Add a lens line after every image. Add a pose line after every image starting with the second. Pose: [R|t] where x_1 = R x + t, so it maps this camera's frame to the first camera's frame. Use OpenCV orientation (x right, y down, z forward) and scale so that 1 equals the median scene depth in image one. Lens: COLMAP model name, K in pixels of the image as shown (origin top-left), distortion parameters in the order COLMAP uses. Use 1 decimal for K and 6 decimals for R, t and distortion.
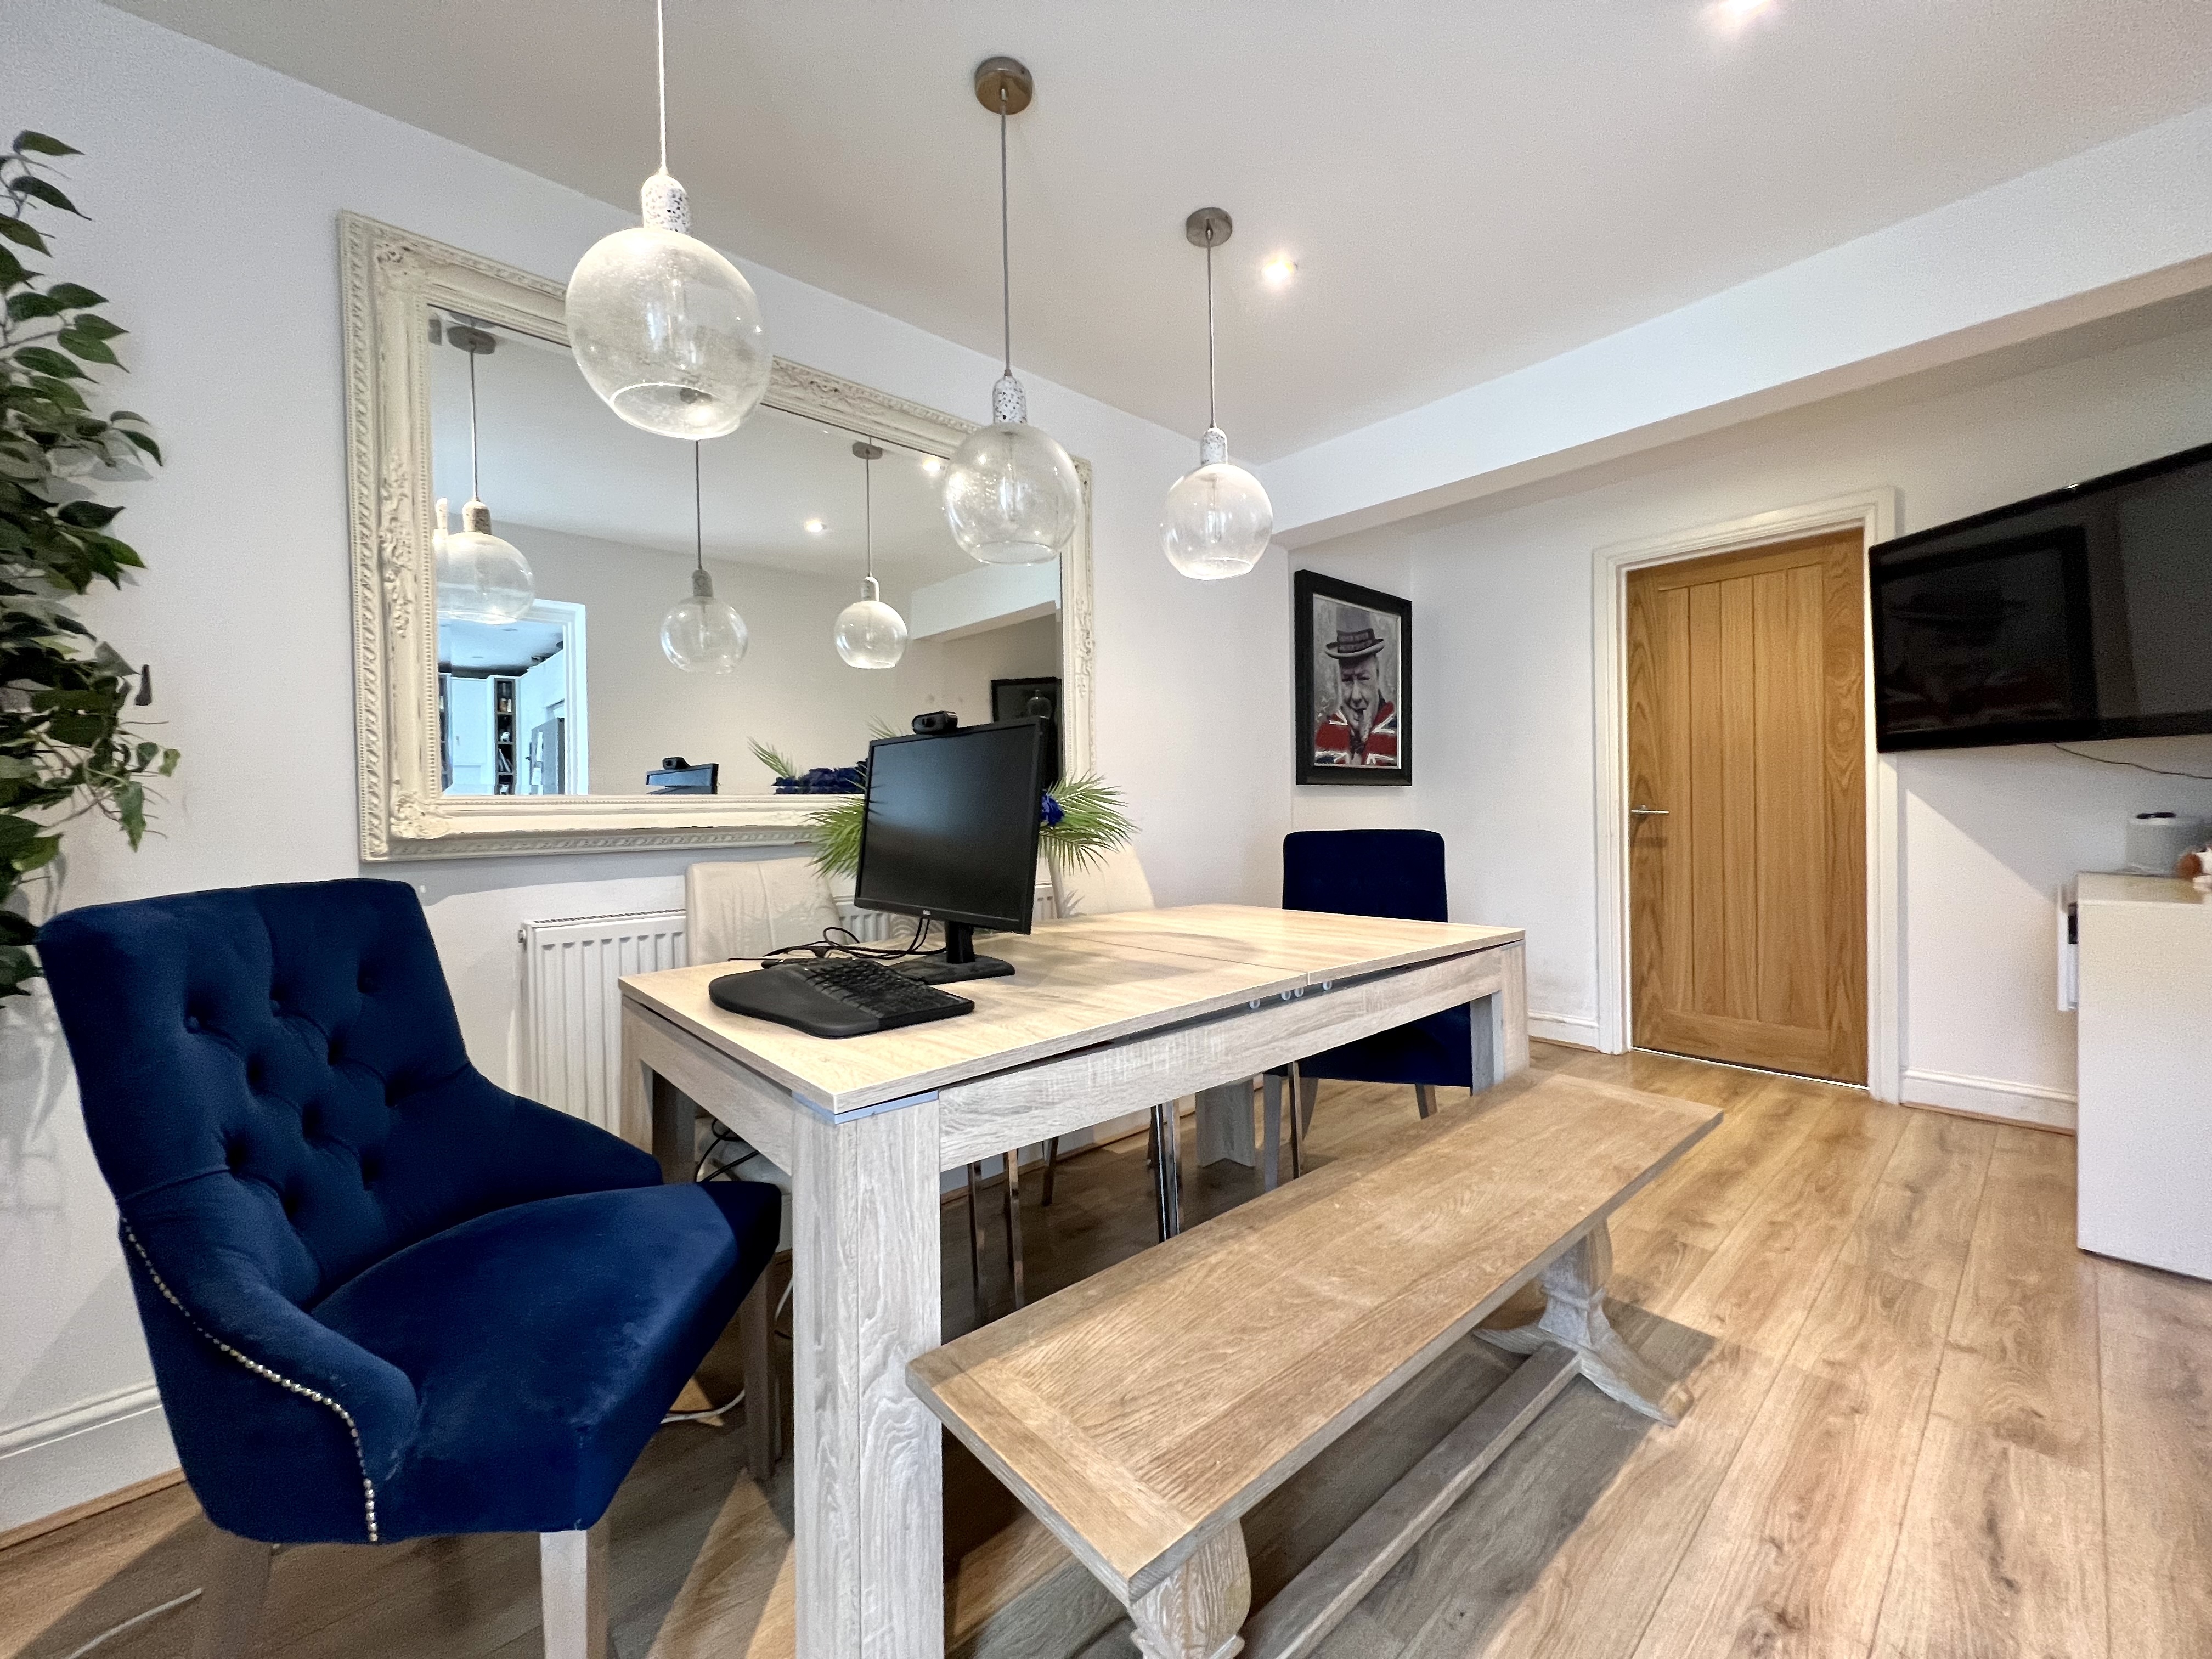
lens RADIAL K [[886.7, 0, 1102.0], [0, 886.7, 823.5], [0, 0, 1]] dist [-0.001853, 0.001089]
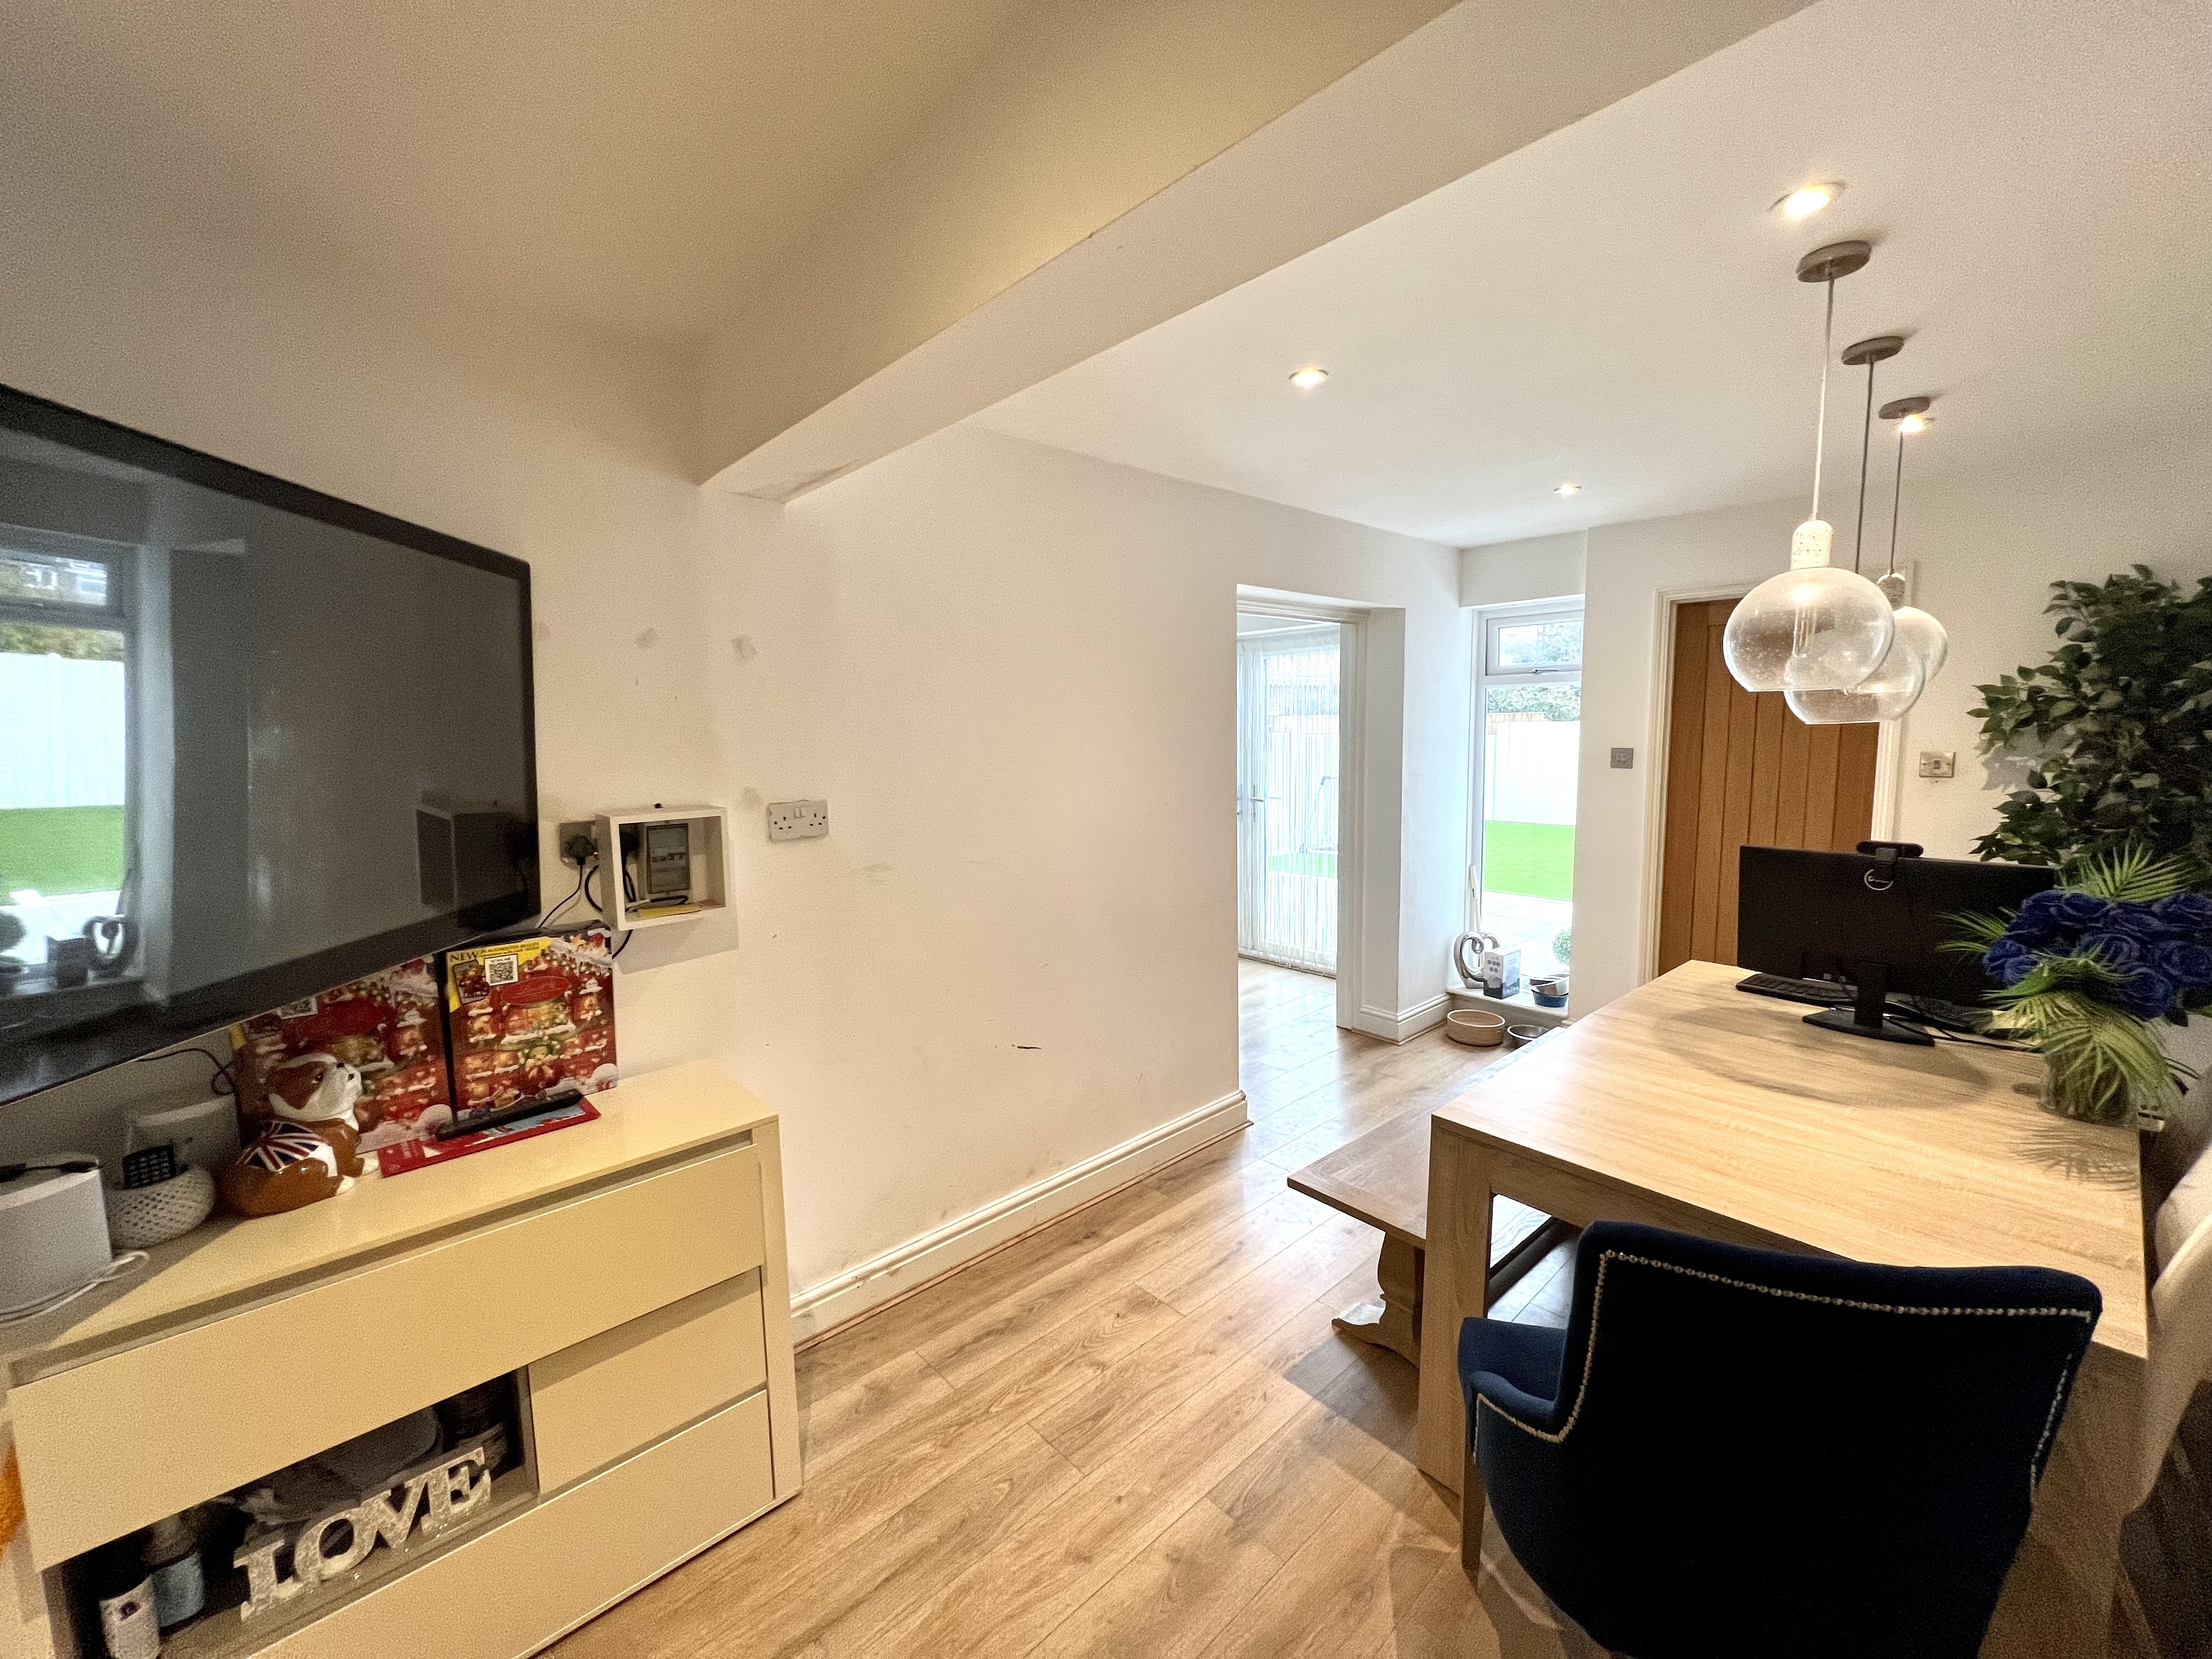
lens RADIAL K [[886.7, 0, 1102.0], [0, 886.7, 823.5], [0, 0, 1]] dist [-0.001853, 0.001089]
pose [[-0.999182, 0.037778, 0.014406, 0.829098], [0.039308, 0.991071, 0.127413, -0.309466], [-0.009464, 0.127875, -0.991745, 1.952116]]
